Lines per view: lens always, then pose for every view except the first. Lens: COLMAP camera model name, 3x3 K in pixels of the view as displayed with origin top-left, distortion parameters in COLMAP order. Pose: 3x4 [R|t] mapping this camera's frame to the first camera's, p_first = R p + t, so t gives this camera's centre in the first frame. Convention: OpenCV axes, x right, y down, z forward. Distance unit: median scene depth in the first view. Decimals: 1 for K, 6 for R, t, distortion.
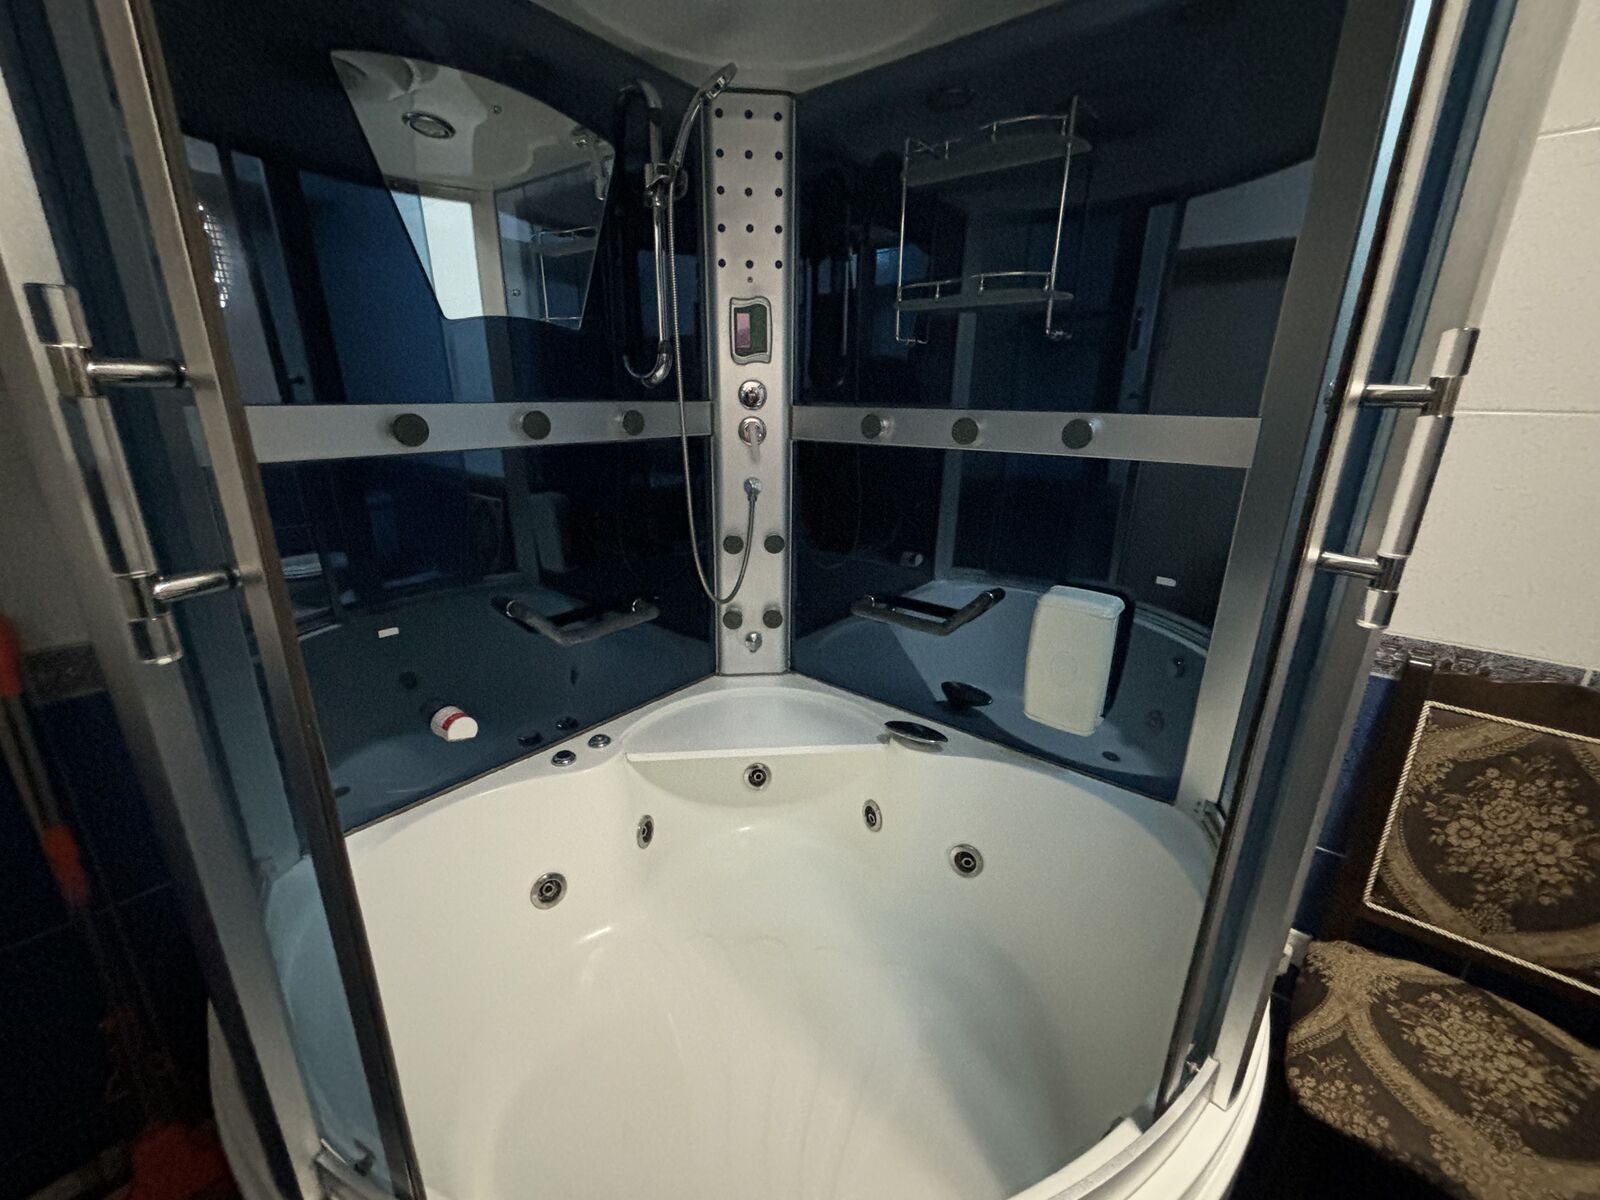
lens RADIAL K [[647.0, 0, 801.0], [0, 647.0, 592.8], [0, 0, 1]] dist [-0.001373, -0.000498]
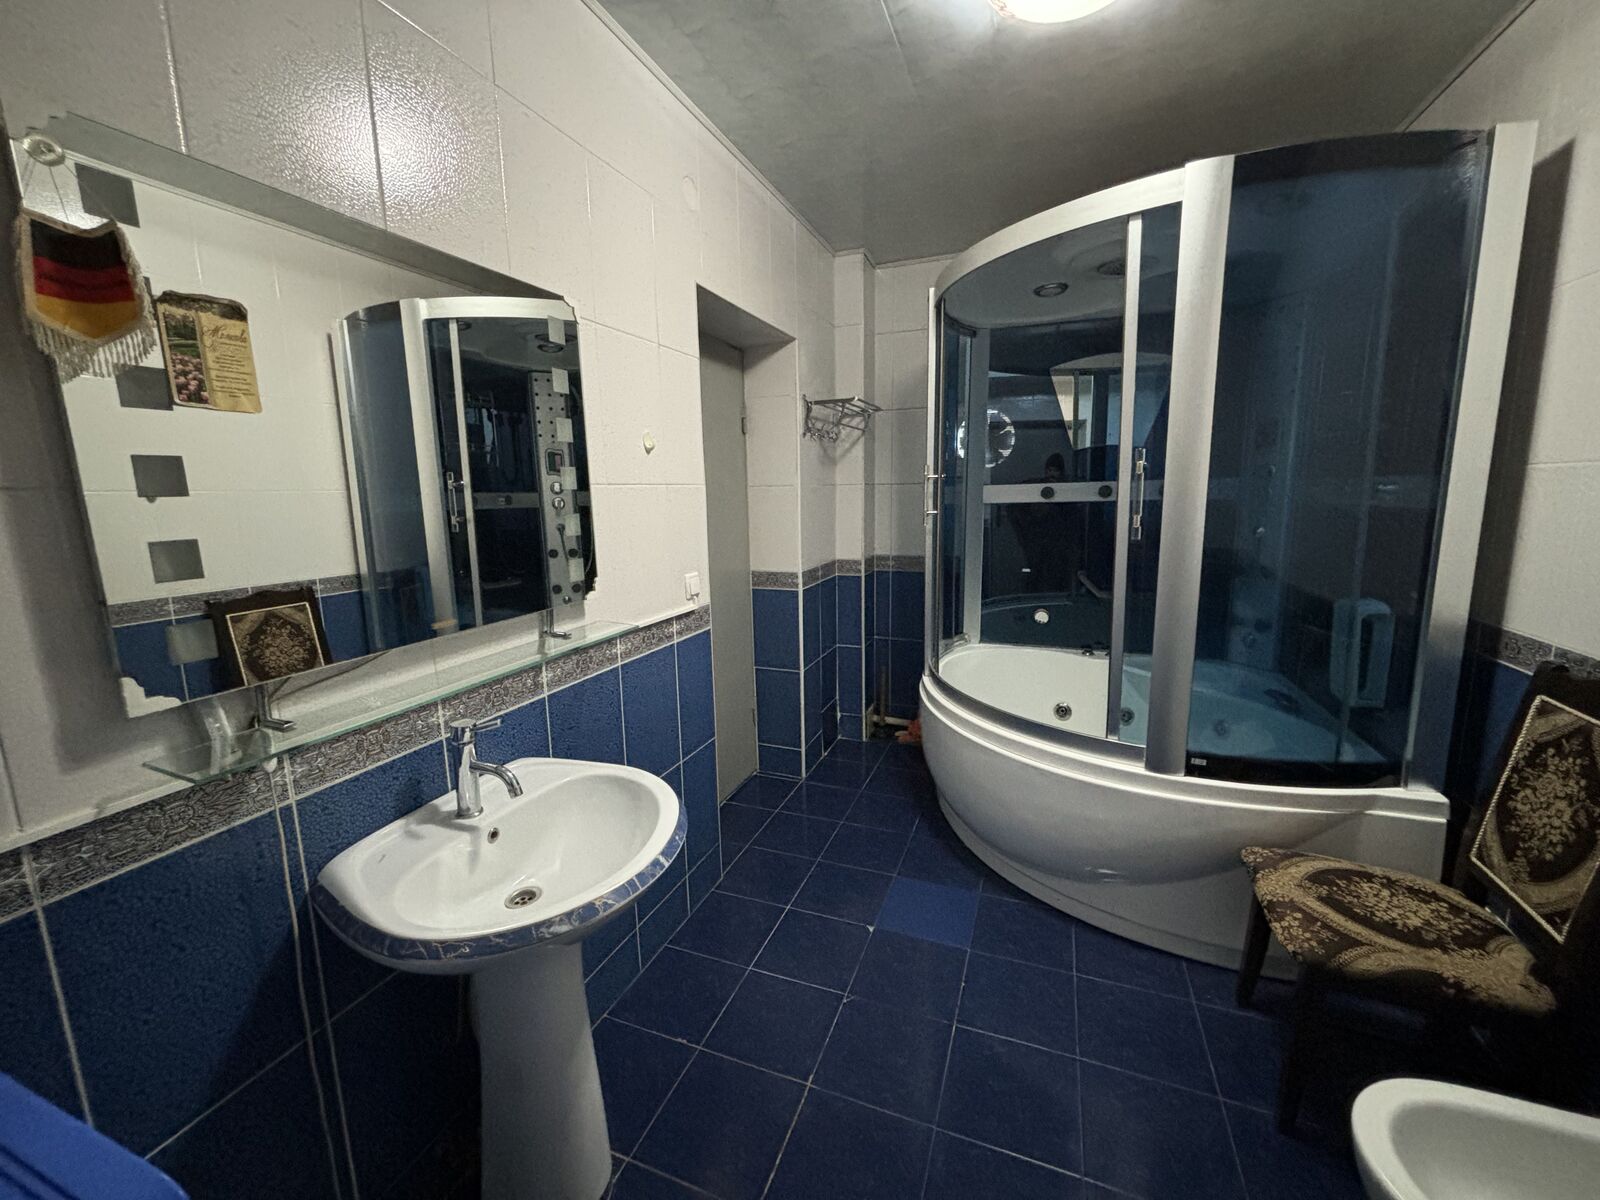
lens RADIAL K [[640.4, 0, 799.3], [0, 640.4, 594.9], [0, 0, 1]] dist [-0.003610, -0.000709]
pose [[0.313944, 0.131338, -0.940314, 1.633325], [-0.257680, 0.965000, 0.048754, 0.286440], [0.913806, 0.226994, 0.336799, -0.718705]]
